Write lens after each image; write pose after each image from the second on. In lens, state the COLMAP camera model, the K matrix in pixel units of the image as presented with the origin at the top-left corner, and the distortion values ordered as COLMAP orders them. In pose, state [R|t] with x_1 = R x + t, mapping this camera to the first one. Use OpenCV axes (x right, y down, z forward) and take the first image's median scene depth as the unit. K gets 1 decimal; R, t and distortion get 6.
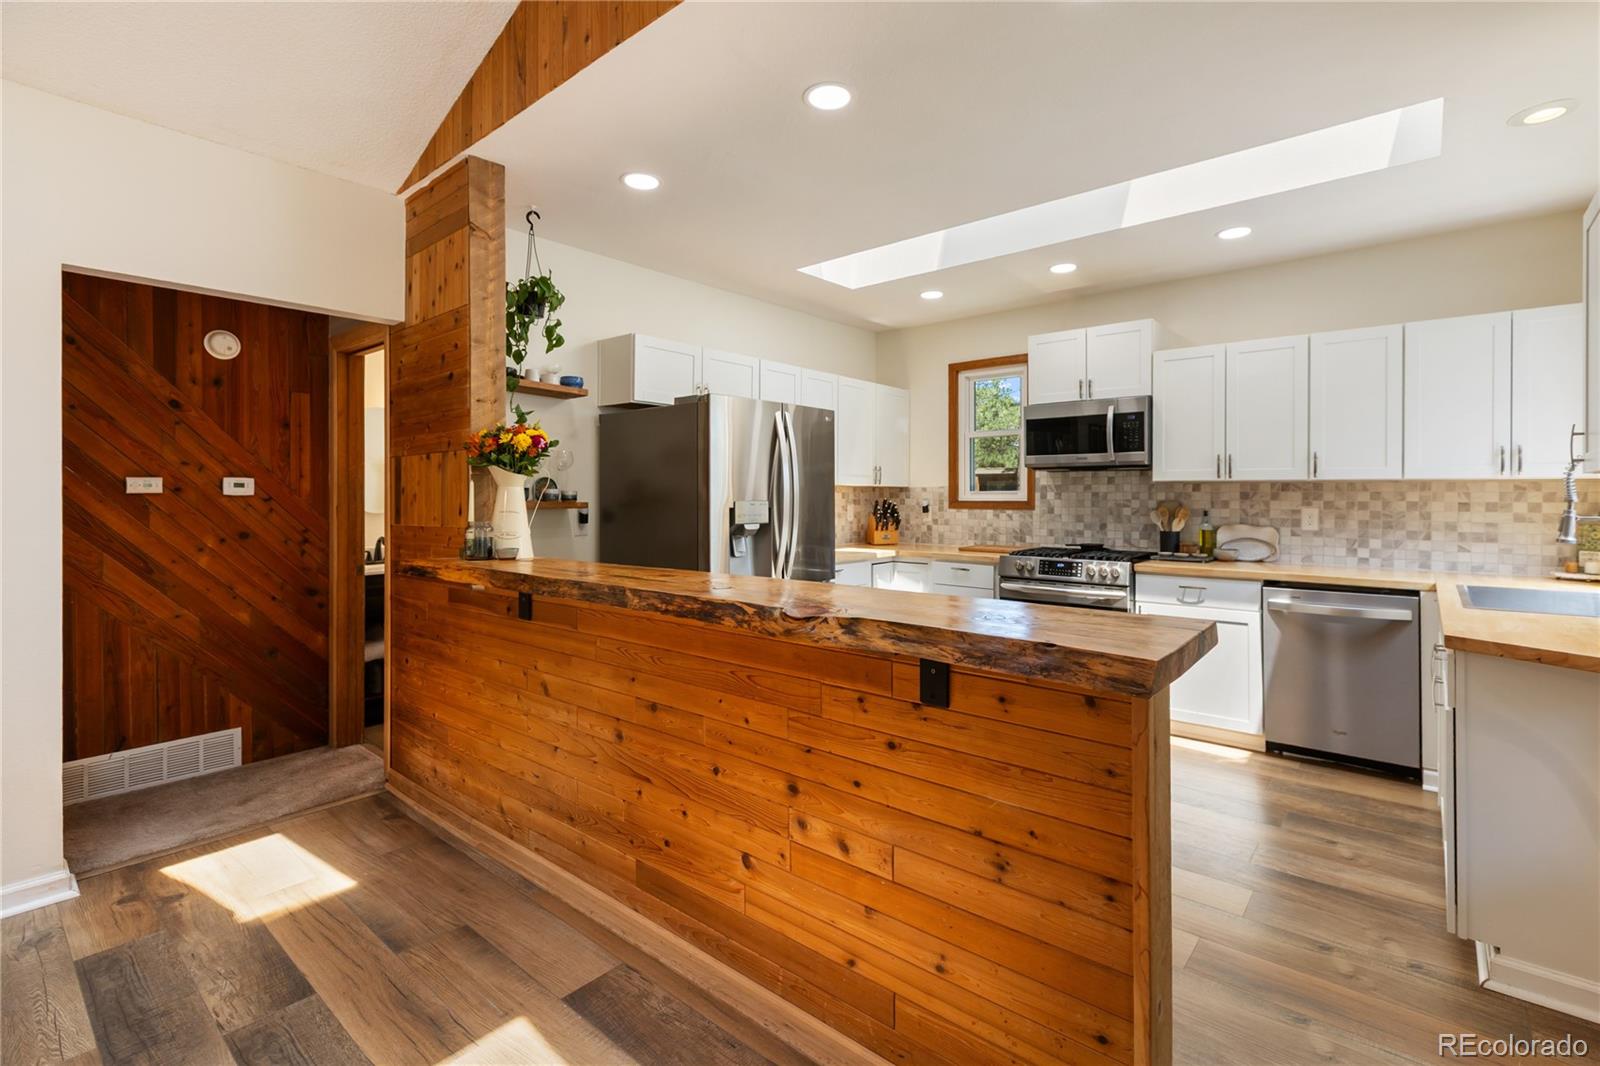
lens RADIAL K [[729.4, 0, 822.0], [0, 729.4, 494.4], [0, 0, 1]] dist [0.006990, -0.001953]
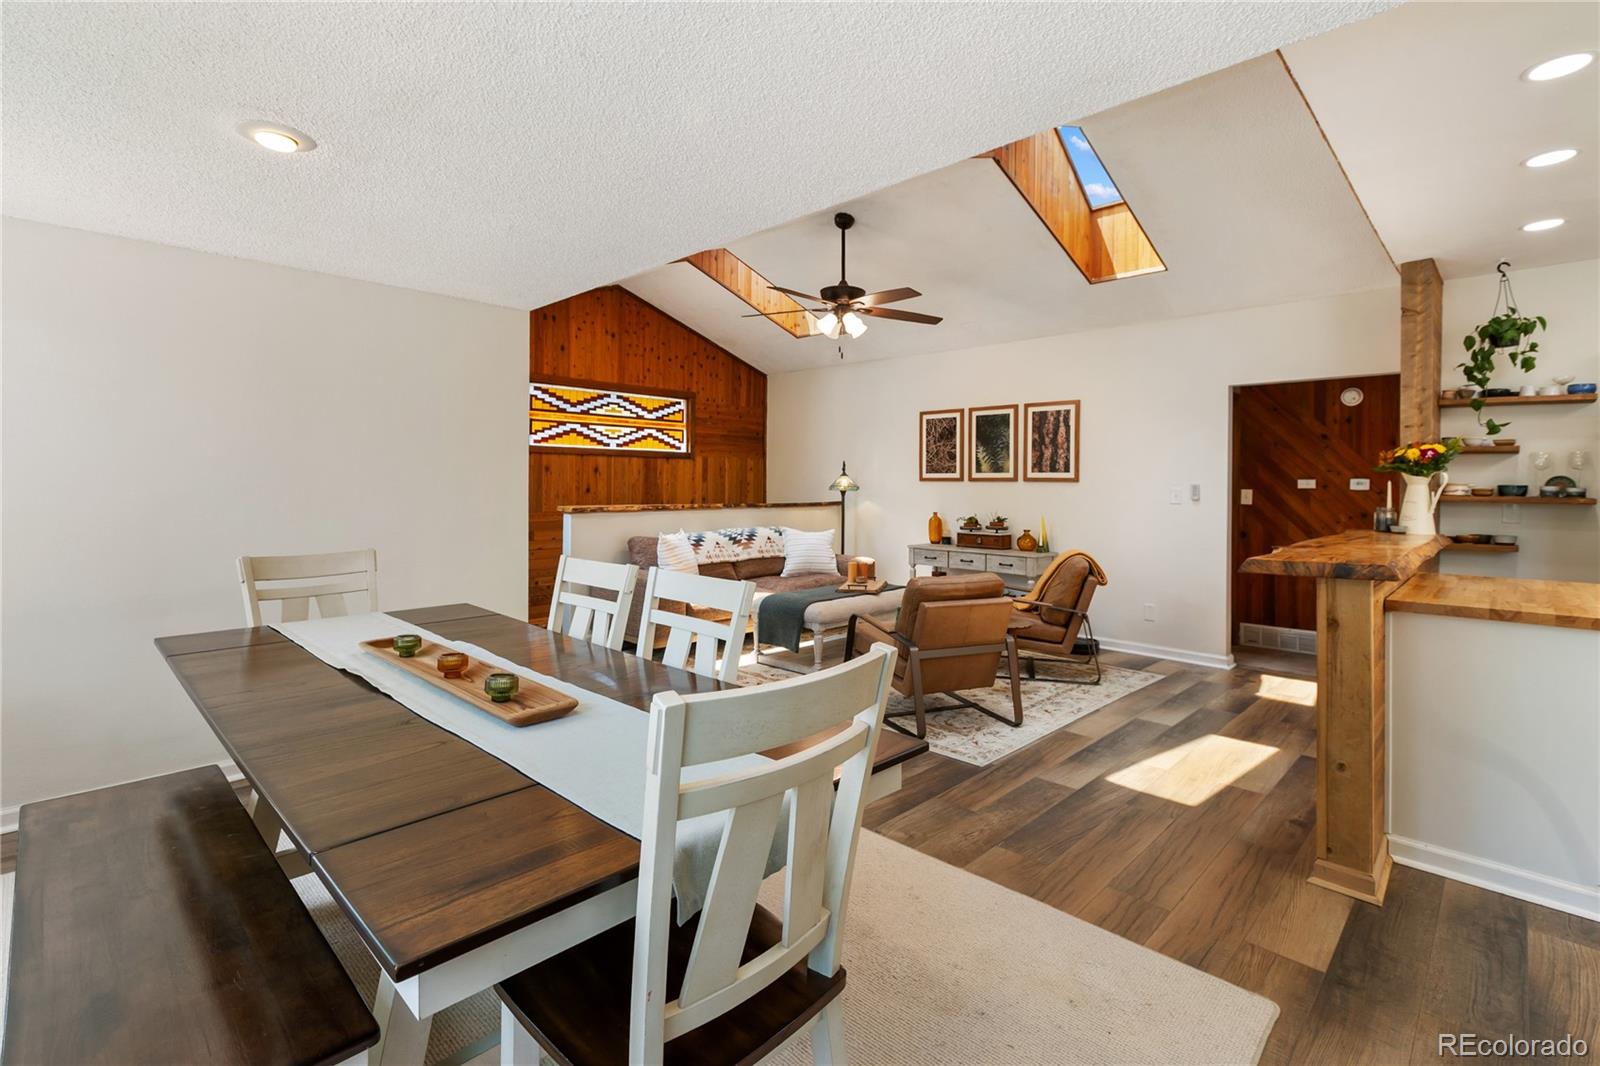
lens RADIAL K [[729.4, 0, 798.7], [0, 729.4, 487.1], [0, 0, 1]] dist [0.006990, -0.001953]
pose [[-0.087929, 0.002684, -0.996123, 0.881200], [-0.008154, 0.999961, 0.003414, -0.000885], [0.996093, 0.008422, -0.087904, -0.073156]]
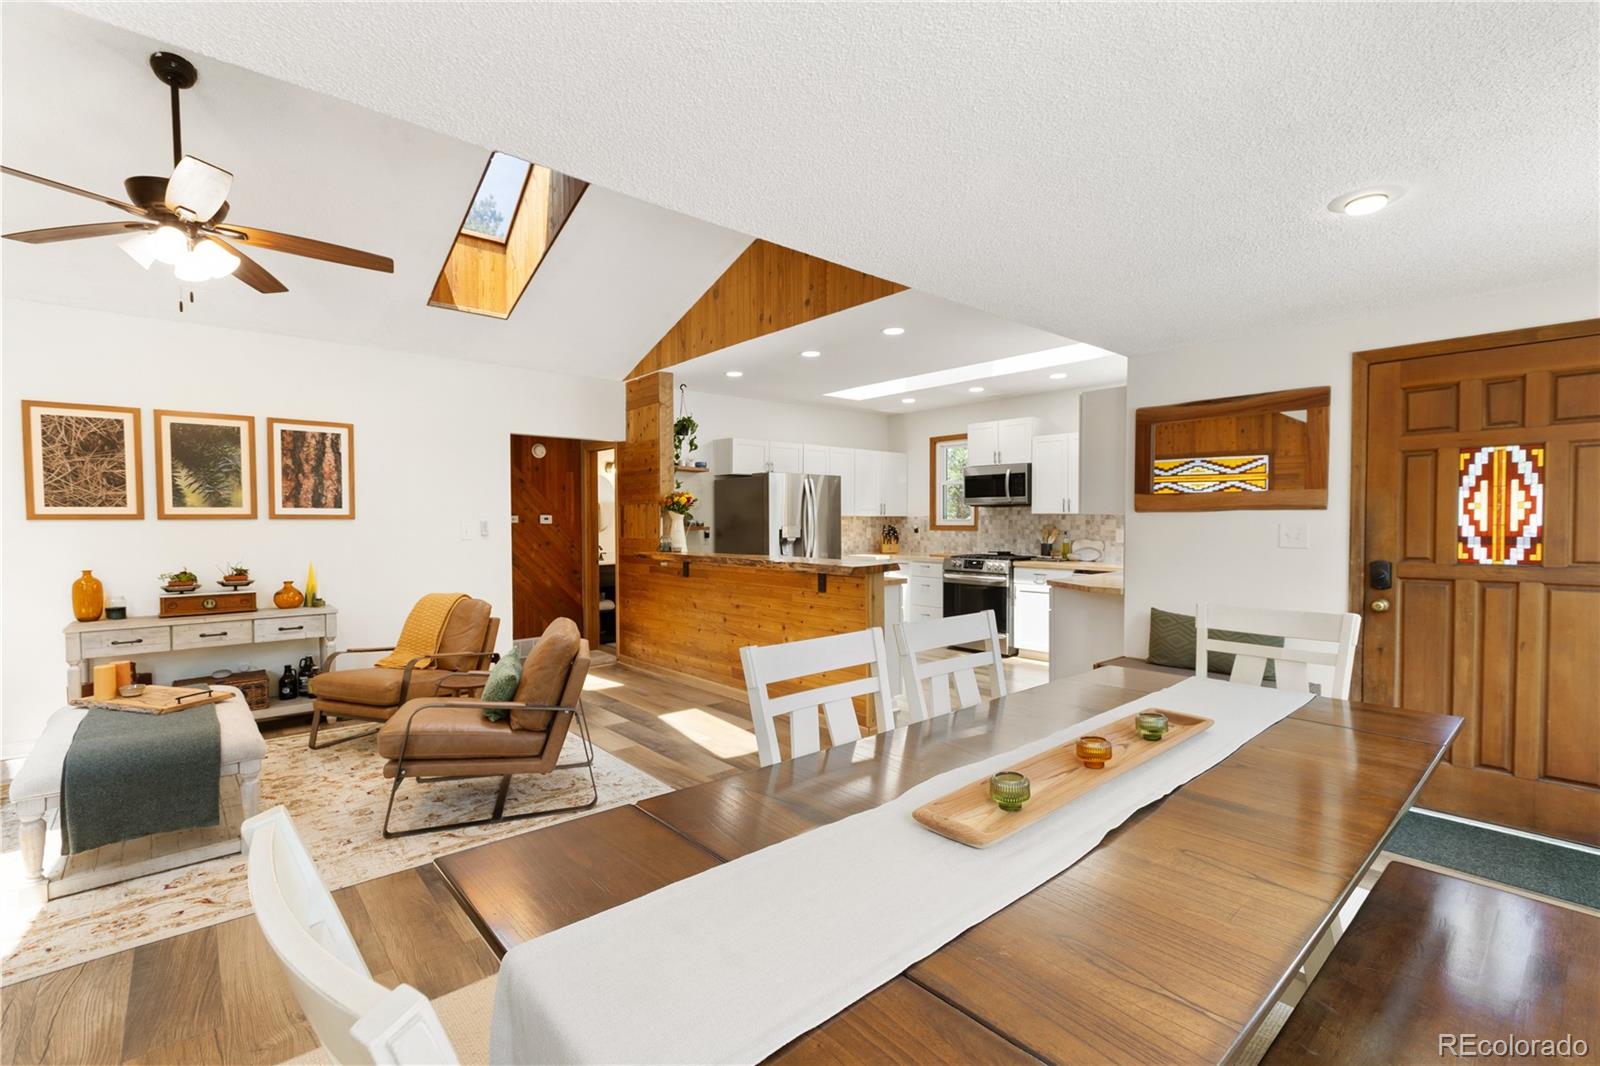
lens RADIAL K [[729.4, 0, 801.8], [0, 729.4, 528.3], [0, 0, 1]] dist [0.006990, -0.001953]
pose [[0.985656, -0.001065, -0.168762, 0.252664], [0.003571, 0.999888, 0.014548, -0.012596], [0.168727, -0.014942, 0.985550, -0.884304]]
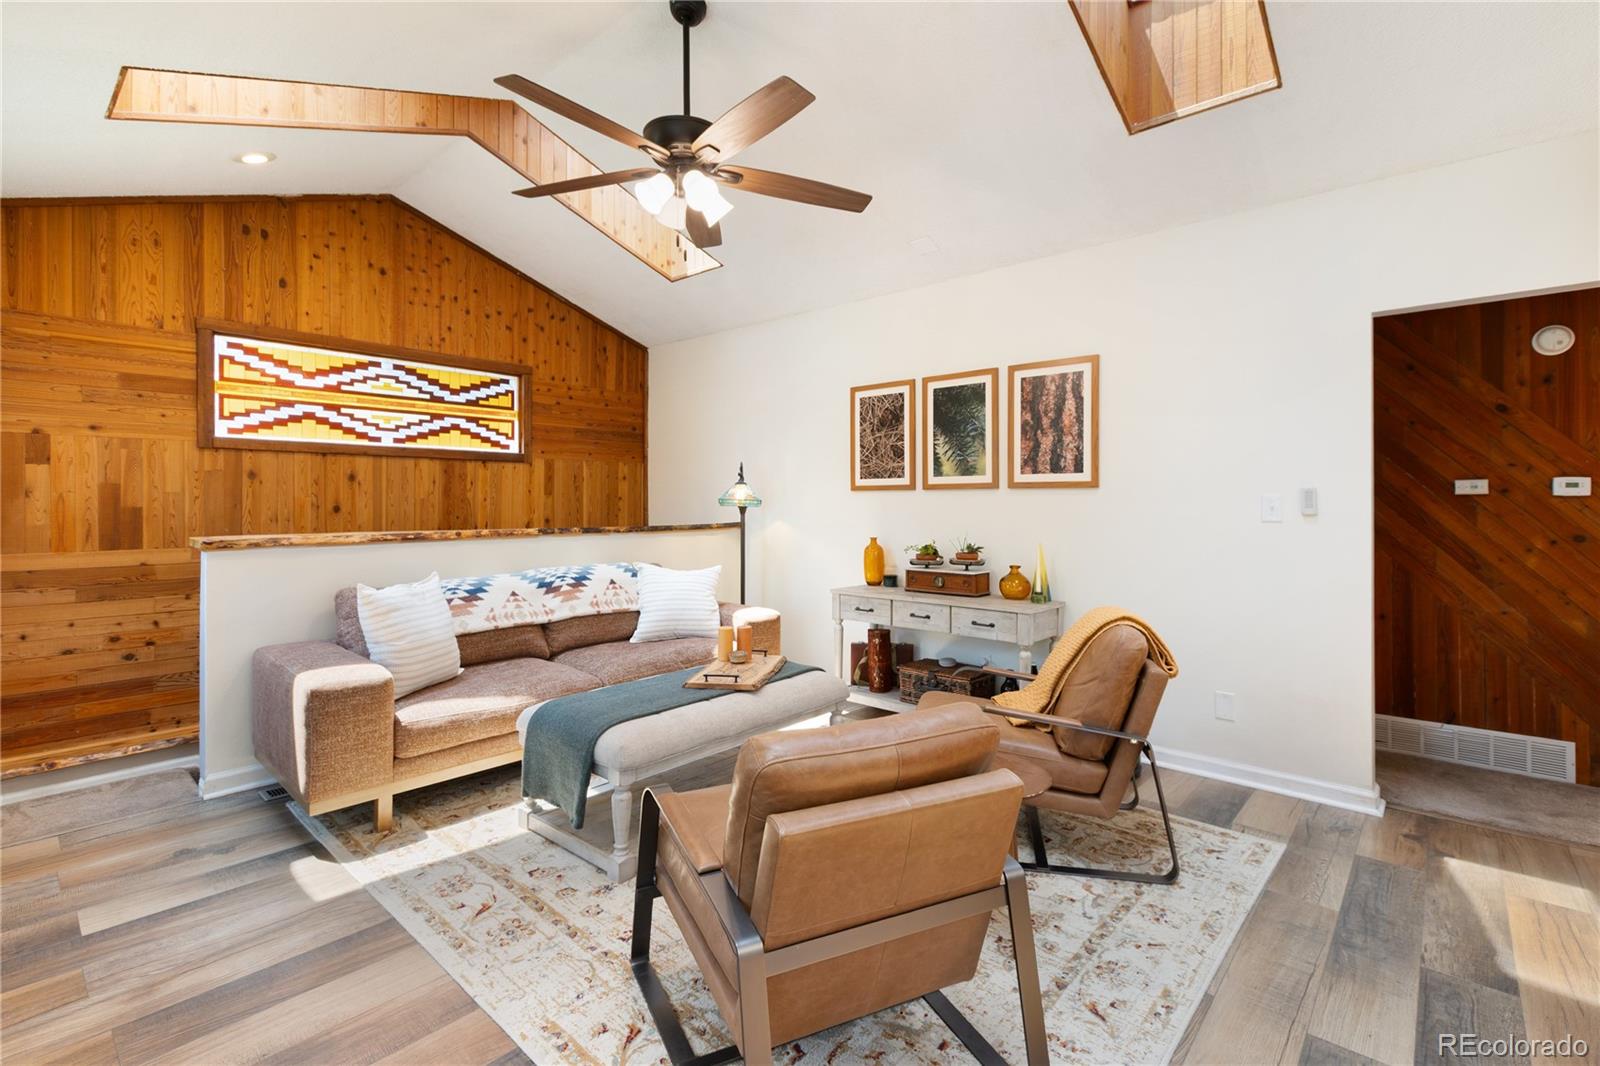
lens RADIAL K [[729.4, 0, 803.3], [0, 729.4, 501.3], [0, 0, 1]] dist [0.006990, -0.001953]
pose [[-0.034006, -0.004172, -0.999413, 0.177369], [0.000485, 0.999991, -0.004191, 0.011676], [0.999422, -0.000627, -0.034004, 0.042300]]
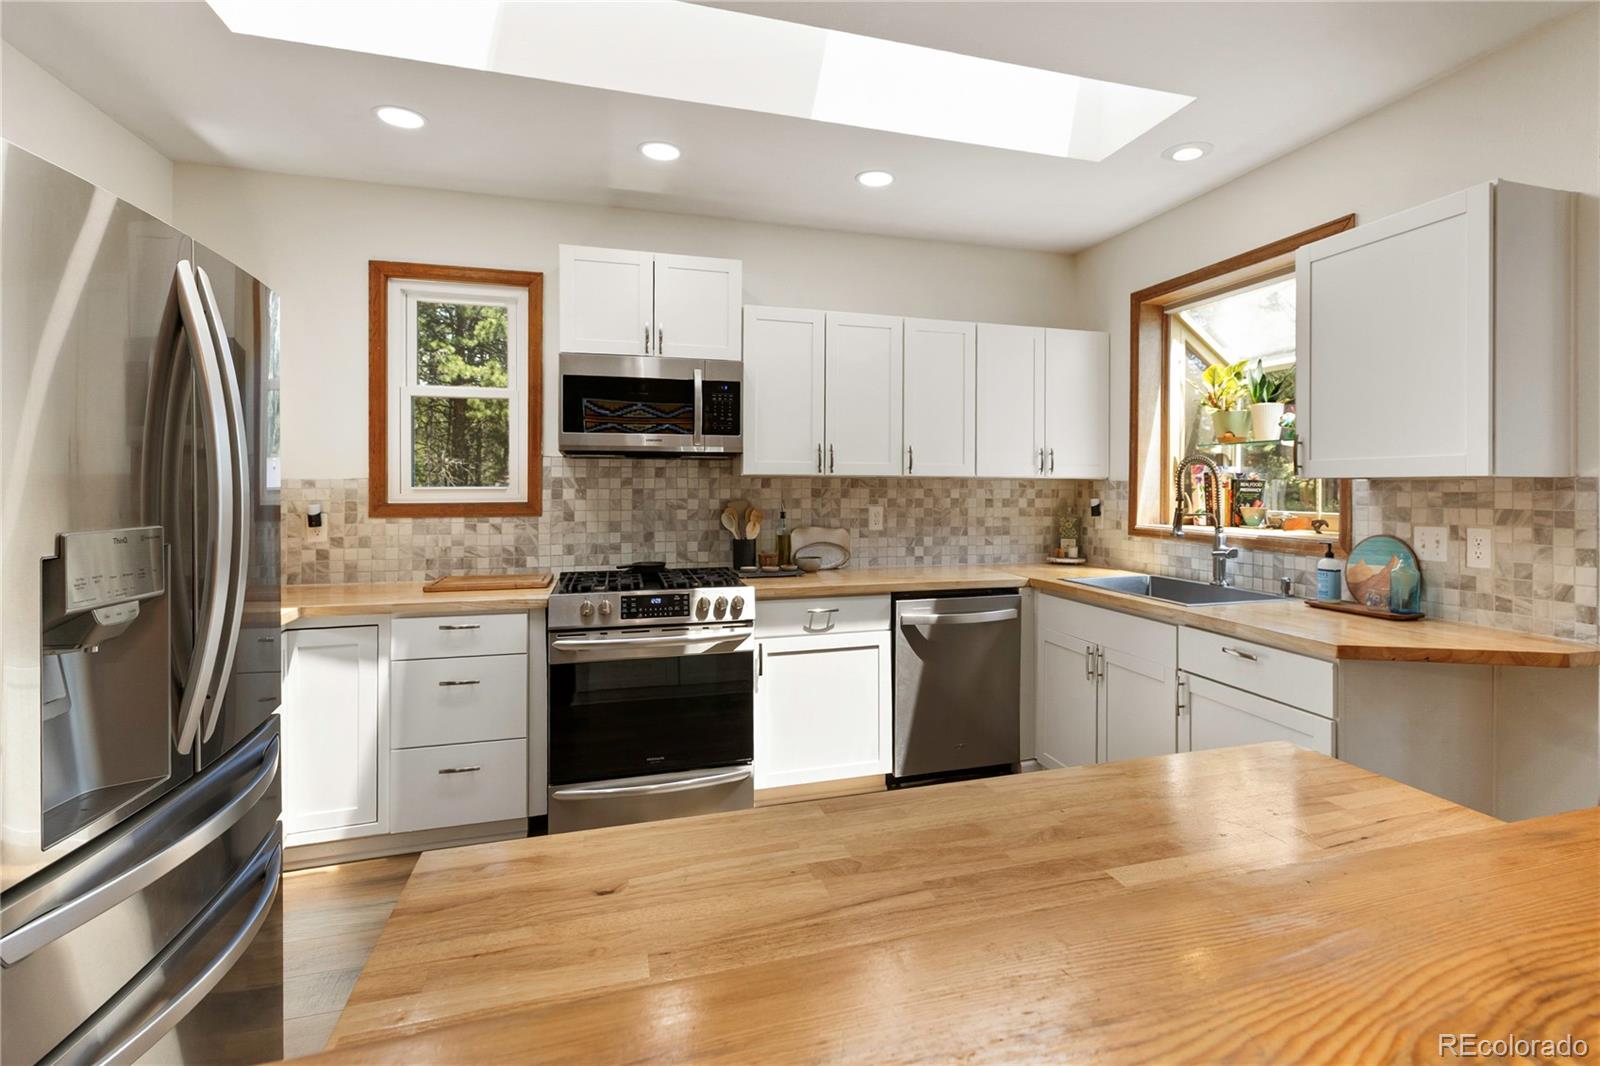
lens RADIAL K [[782.5, 0, 861.4], [0, 782.5, 484.2], [0, 0, 1]] dist [-0.000309, -0.000727]
pose [[0.535417, 0.001015, 0.844587, -0.199072], [-0.001146, 0.999999, -0.000476, -0.009821], [-0.844587, -0.000713, 0.535418, 0.542707]]
